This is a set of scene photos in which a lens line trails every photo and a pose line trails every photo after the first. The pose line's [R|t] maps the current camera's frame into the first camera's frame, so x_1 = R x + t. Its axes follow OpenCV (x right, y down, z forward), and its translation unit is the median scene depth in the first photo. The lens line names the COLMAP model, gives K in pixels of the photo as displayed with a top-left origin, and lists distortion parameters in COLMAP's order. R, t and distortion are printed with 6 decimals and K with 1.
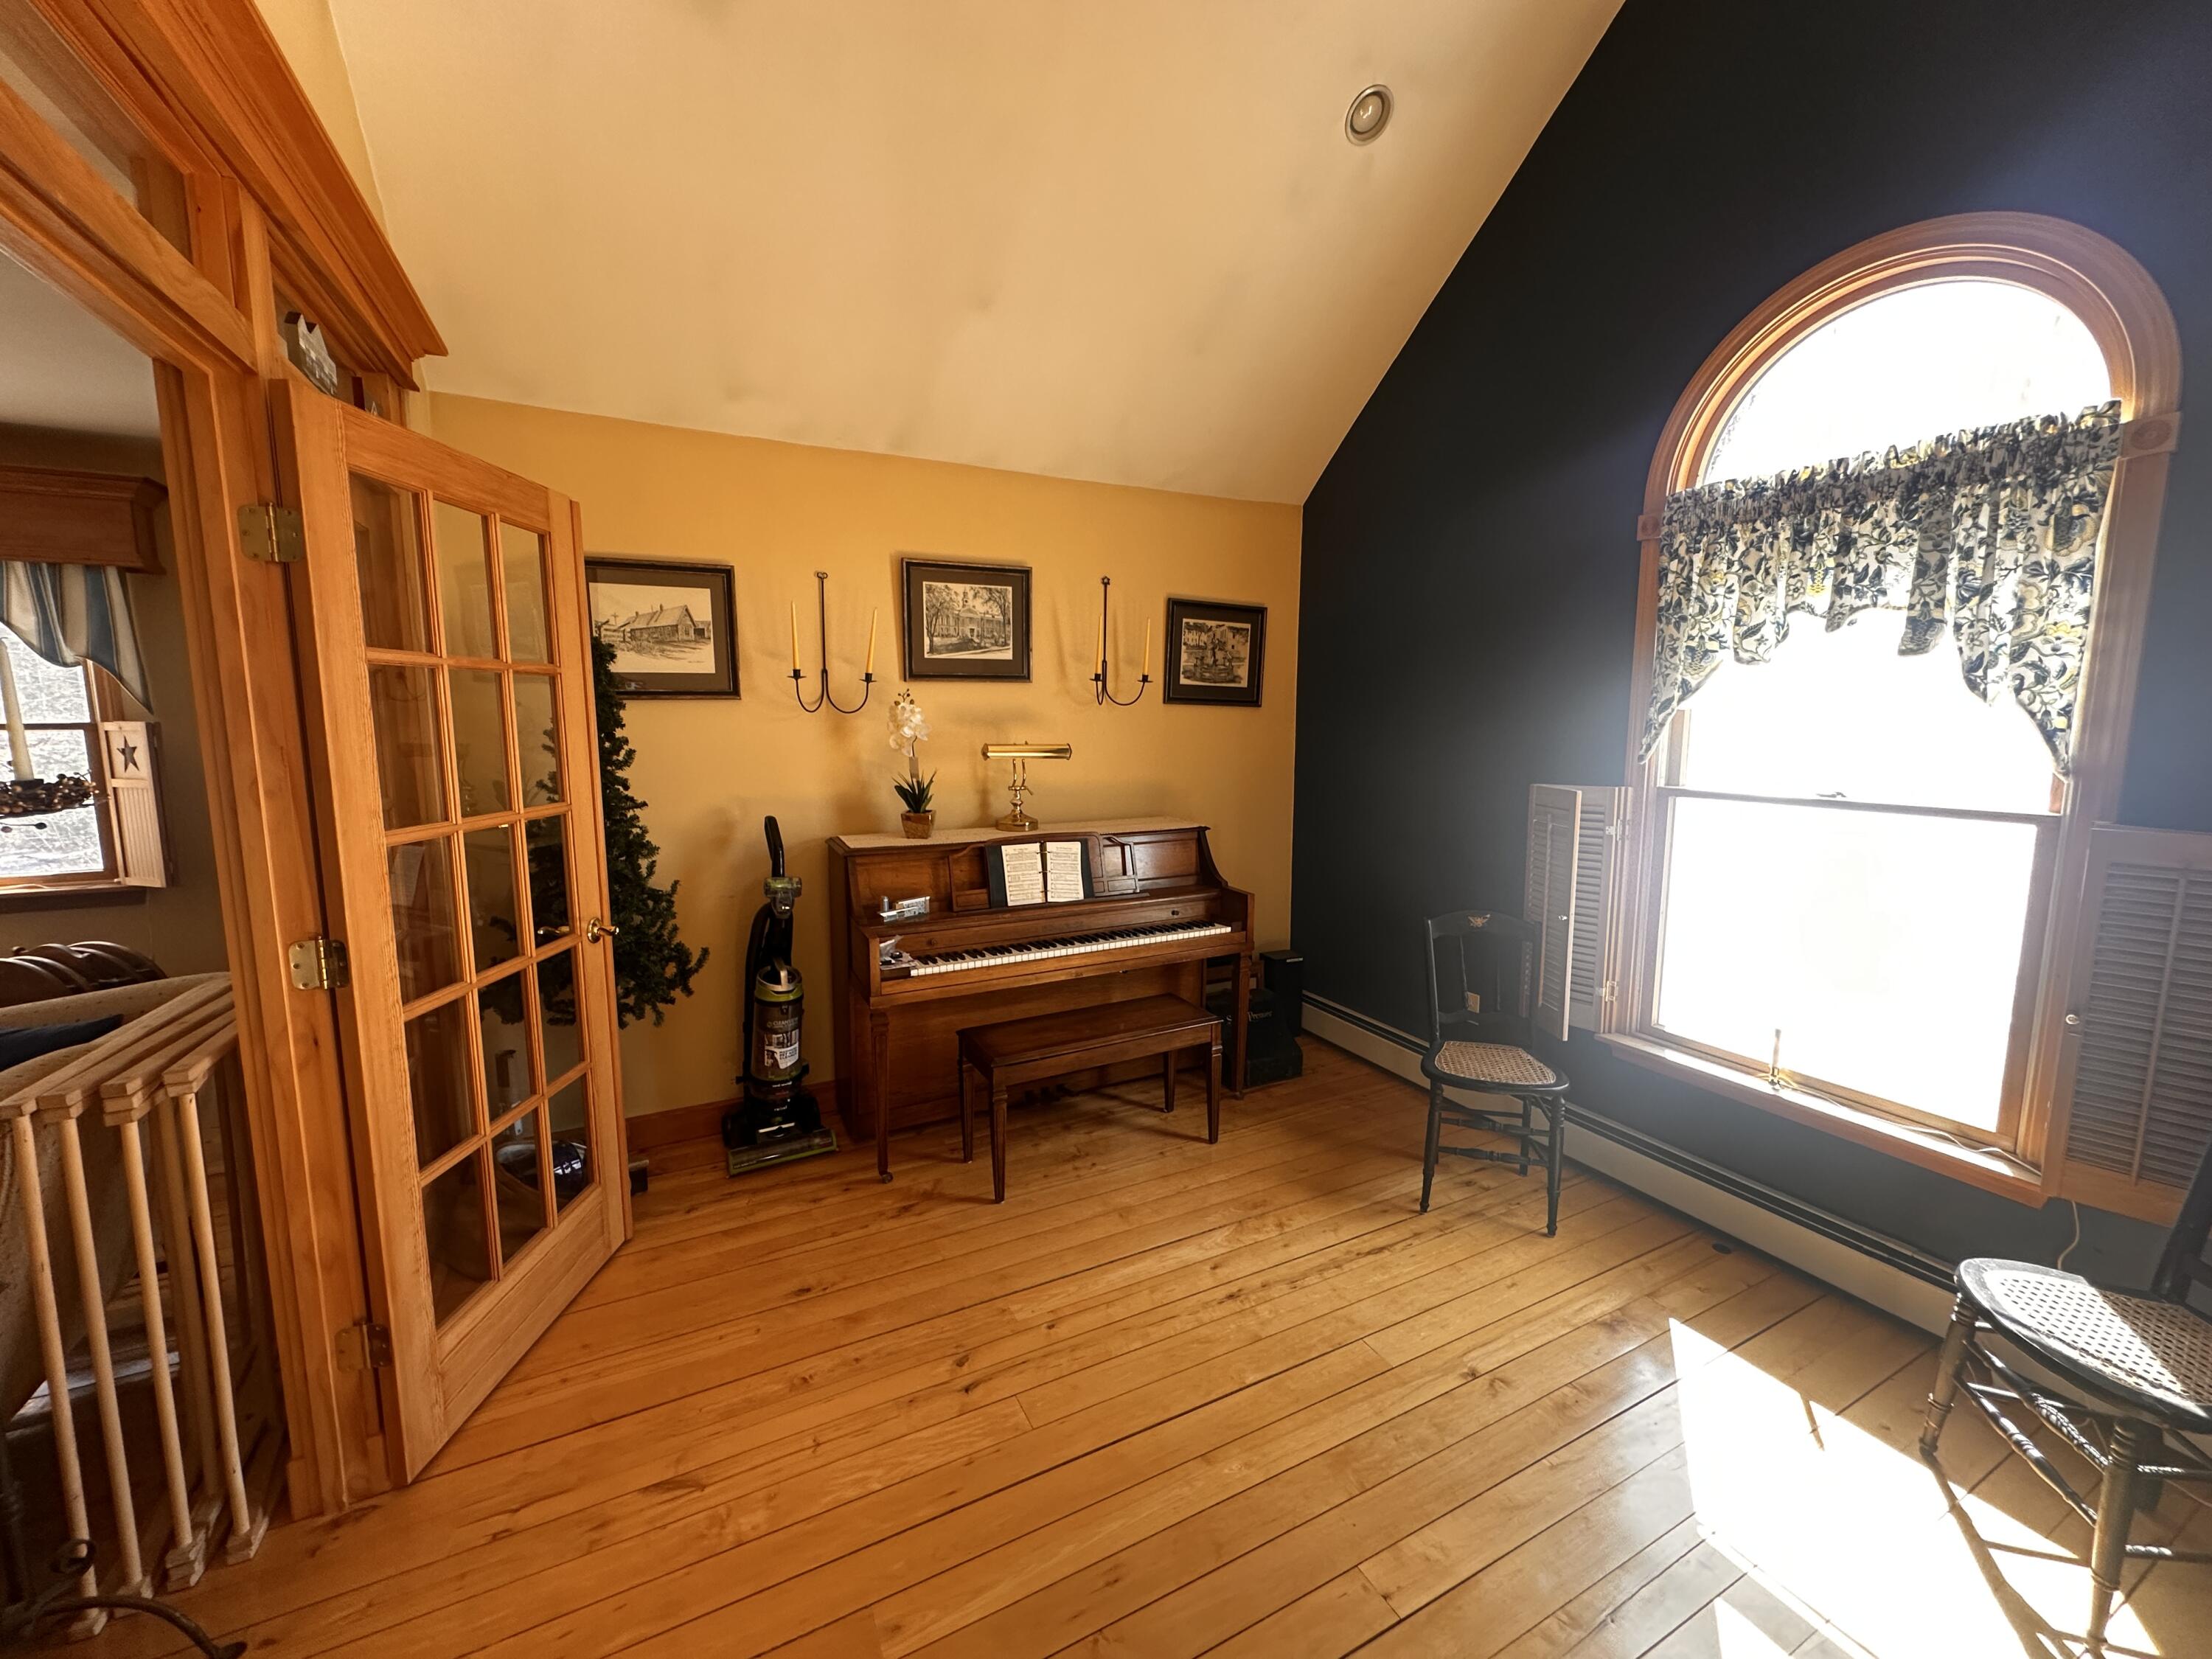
lens RADIAL K [[882.8, 0, 1112.3], [0, 882.8, 816.8], [0, 0, 1]] dist [0.002966, -0.000899]
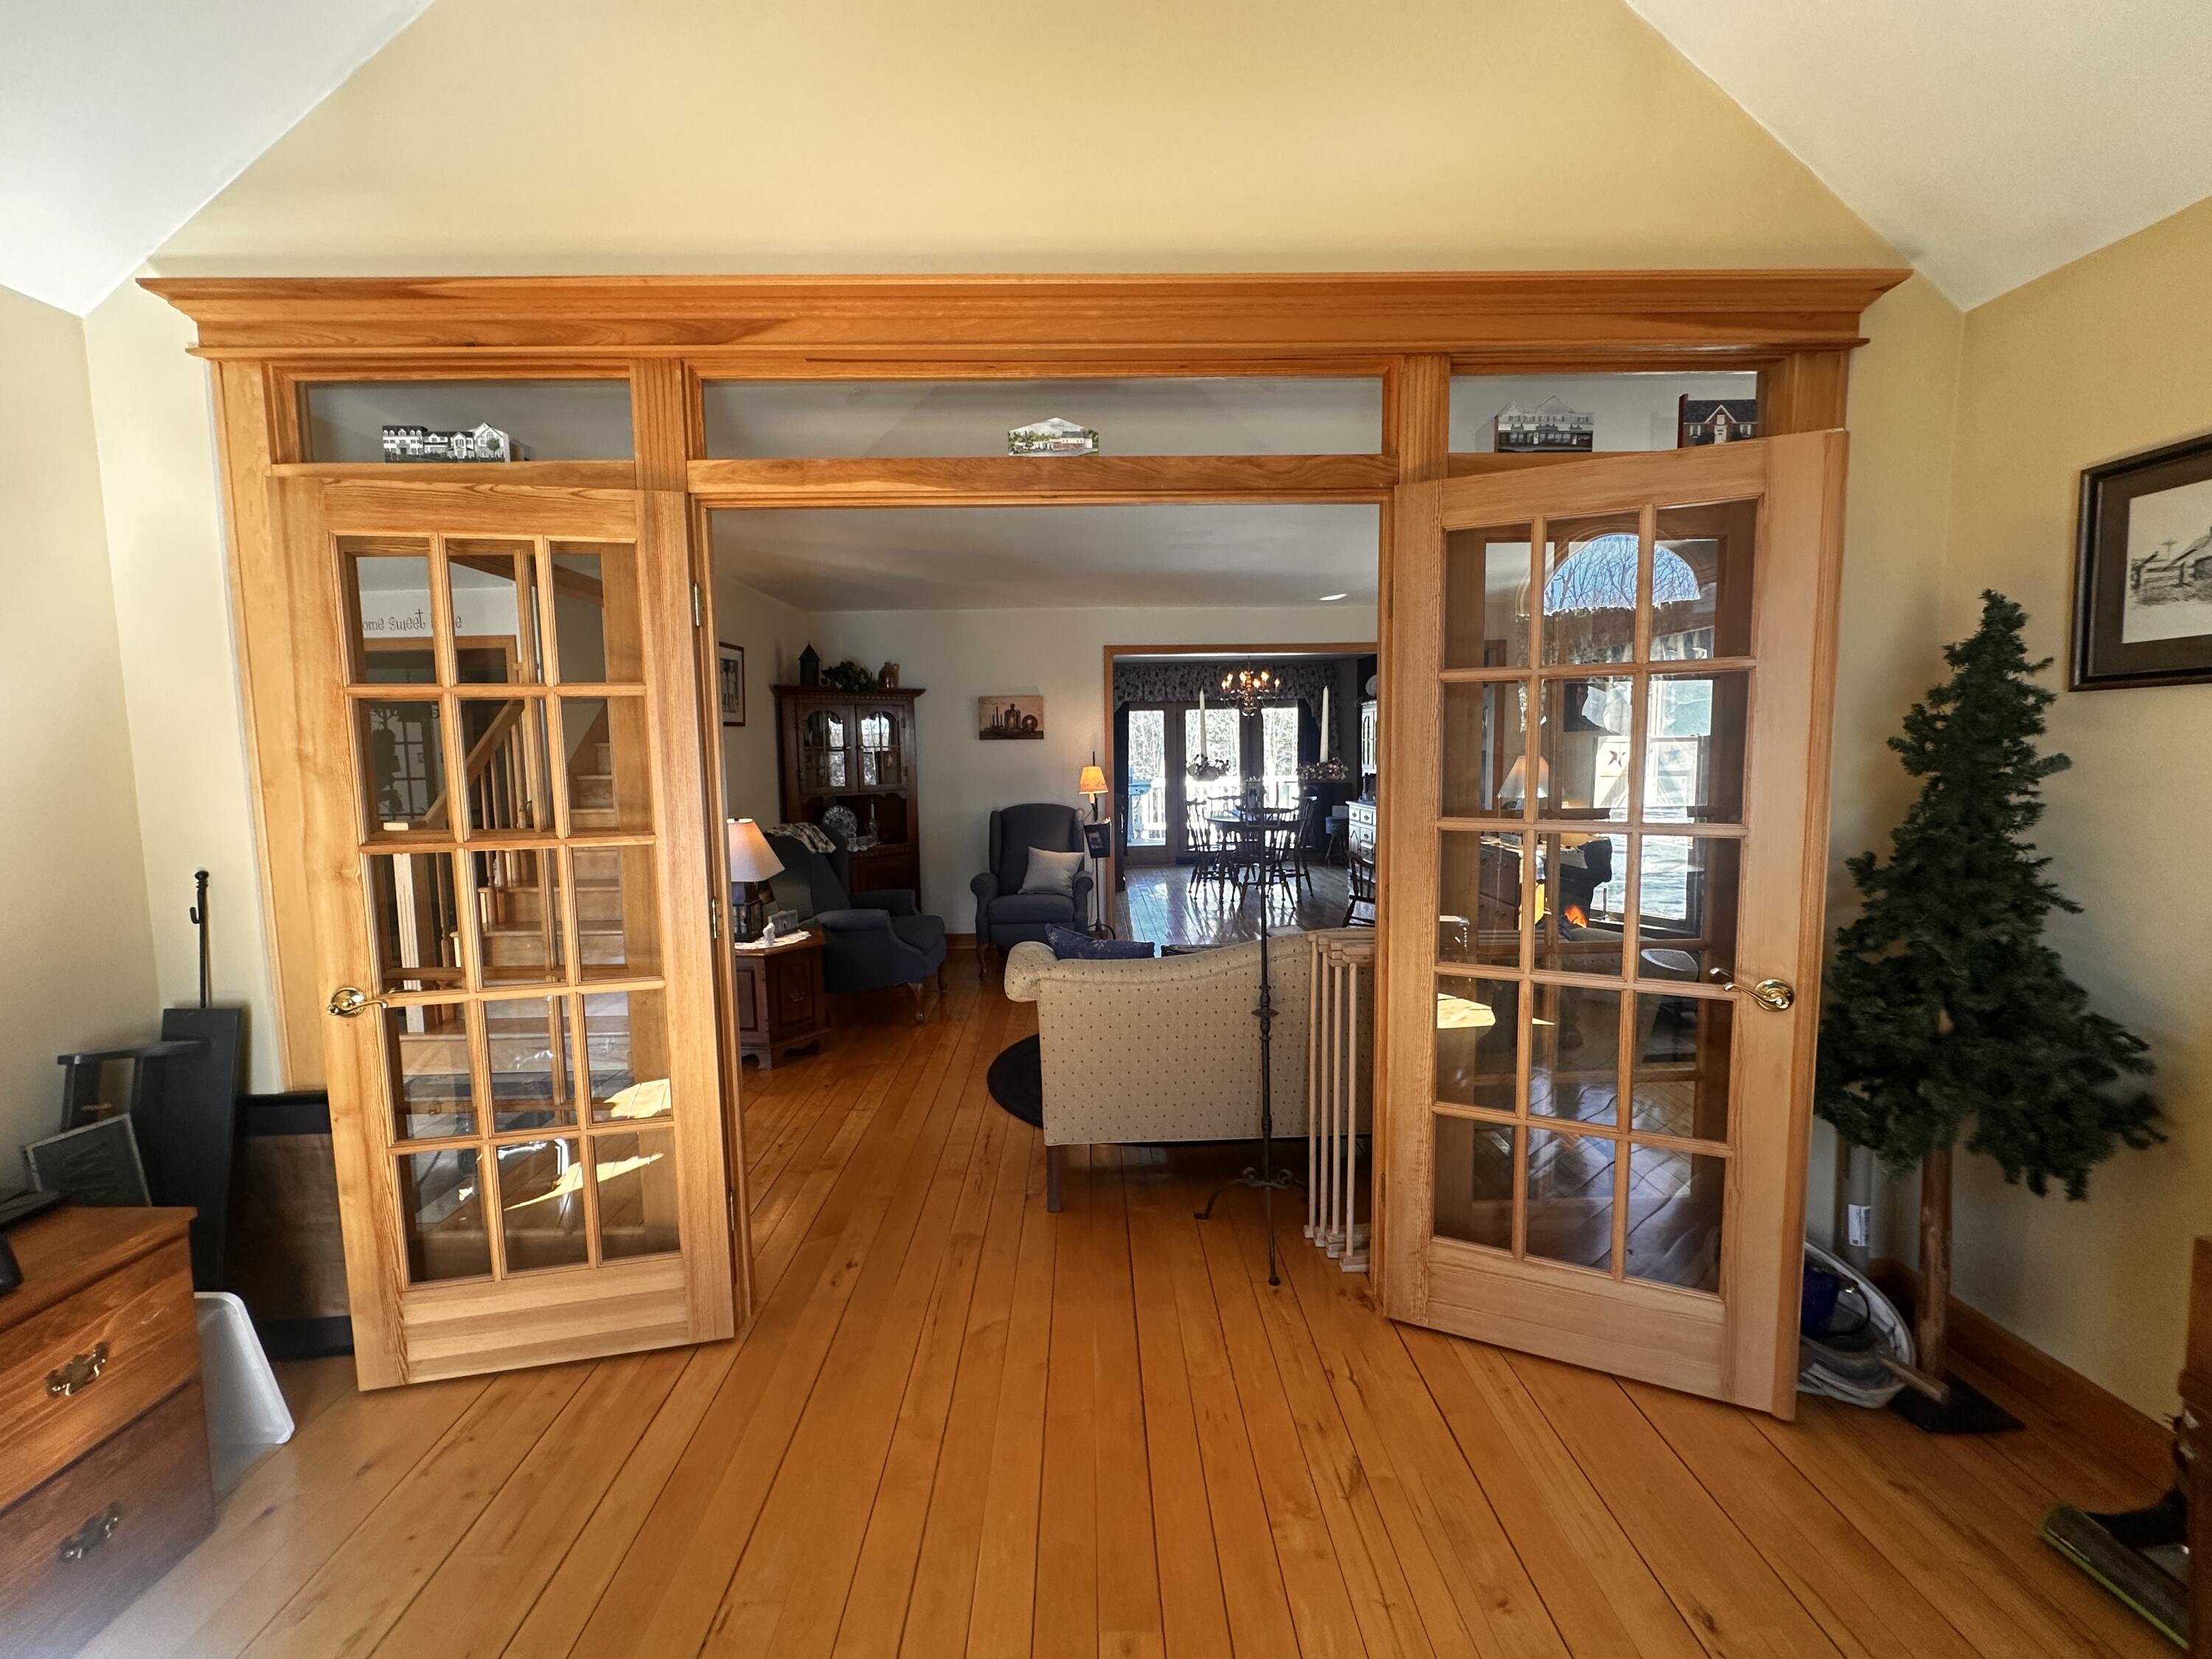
lens RADIAL K [[882.8, 0, 1110.5], [0, 882.8, 830.0], [0, 0, 1]] dist [0.002966, -0.000899]
pose [[-0.430976, 0.093432, -0.897513, 0.267311], [-0.098660, 0.983783, 0.149788, -0.057464], [0.896954, 0.153104, -0.414769, 0.601456]]
